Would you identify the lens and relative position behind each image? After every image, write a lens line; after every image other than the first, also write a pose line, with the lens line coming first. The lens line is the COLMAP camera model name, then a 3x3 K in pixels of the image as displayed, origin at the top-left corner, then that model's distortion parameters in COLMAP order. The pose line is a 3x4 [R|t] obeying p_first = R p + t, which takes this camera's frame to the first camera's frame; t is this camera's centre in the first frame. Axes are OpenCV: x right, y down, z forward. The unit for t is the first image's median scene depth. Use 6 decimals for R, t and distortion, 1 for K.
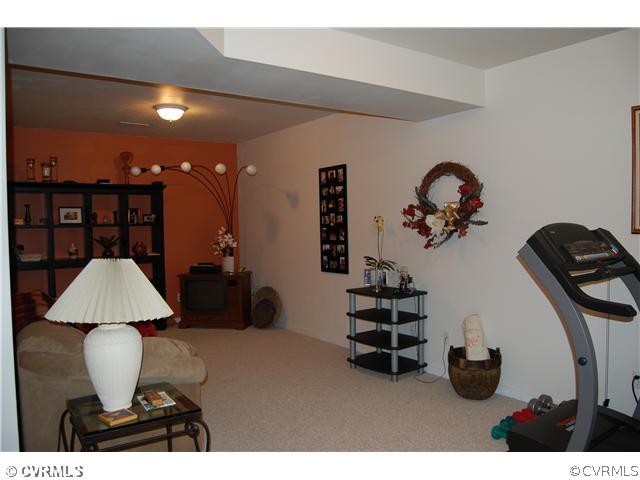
lens RADIAL K [[514.4, 0, 320.5], [0, 514.4, 240.7], [0, 0, 1]] dist [-0.069500, 0.036167]
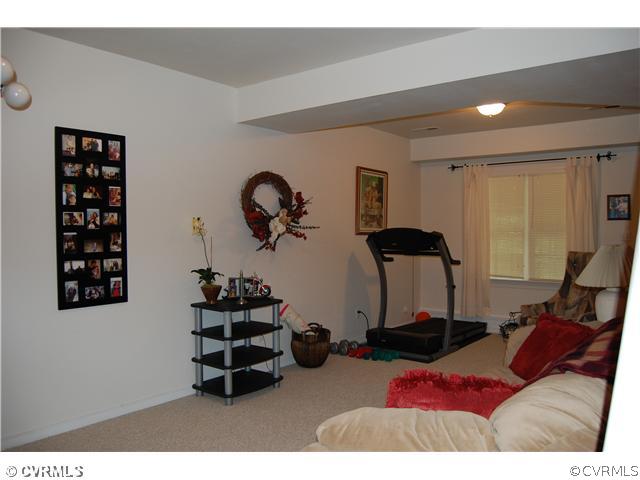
lens RADIAL K [[514.4, 0, 320.2], [0, 514.4, 239.1], [0, 0, 1]] dist [-0.069500, 0.036167]
pose [[-0.288985, -0.004112, 0.957325, -0.637159], [0.034995, 0.999277, 0.014856, -0.016695], [-0.956694, 0.037794, -0.288632, 0.927769]]
